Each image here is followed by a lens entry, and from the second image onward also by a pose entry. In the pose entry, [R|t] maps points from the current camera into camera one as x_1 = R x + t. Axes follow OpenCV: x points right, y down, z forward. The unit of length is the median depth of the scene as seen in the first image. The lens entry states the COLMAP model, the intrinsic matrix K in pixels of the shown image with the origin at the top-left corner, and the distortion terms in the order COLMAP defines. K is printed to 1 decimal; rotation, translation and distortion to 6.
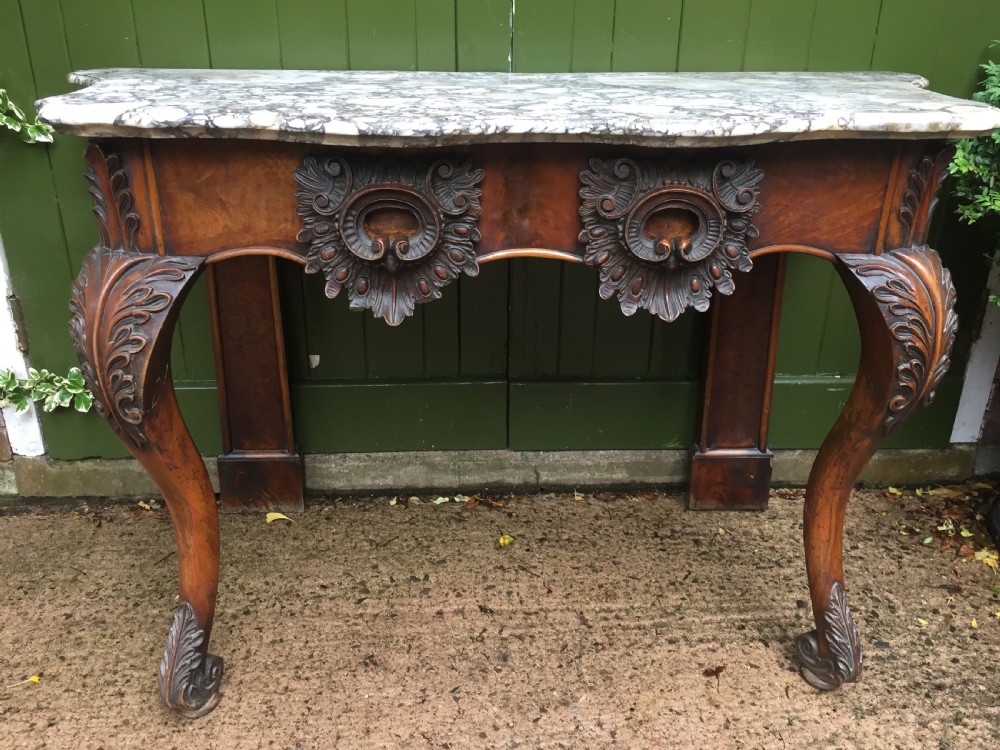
lens RADIAL K [[875.1, 0, 501.5], [0, 875.1, 370.4], [0, 0, 1]] dist [0.079116, -0.119490]
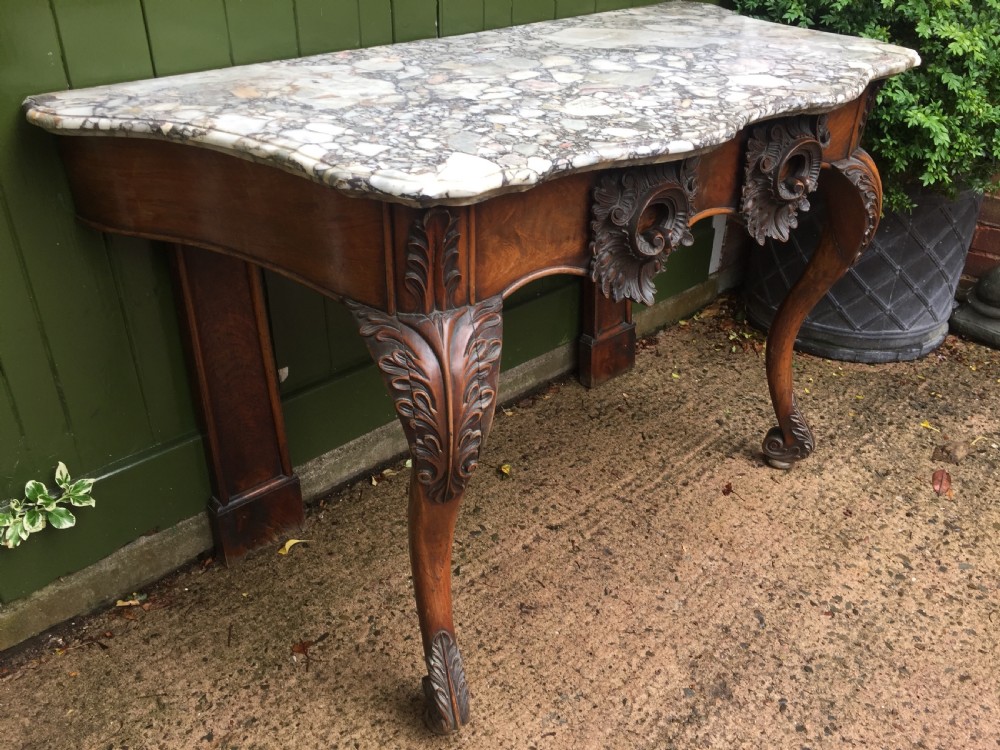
lens RADIAL K [[875.1, 0, 513.4], [0, 875.1, 373.3], [0, 0, 1]] dist [0.079116, -0.119490]
pose [[0.760961, -0.330553, 0.558277, -0.640140], [0.248504, 0.943356, 0.219831, -0.181802], [-0.599320, -0.028549, 0.800001, 0.133430]]
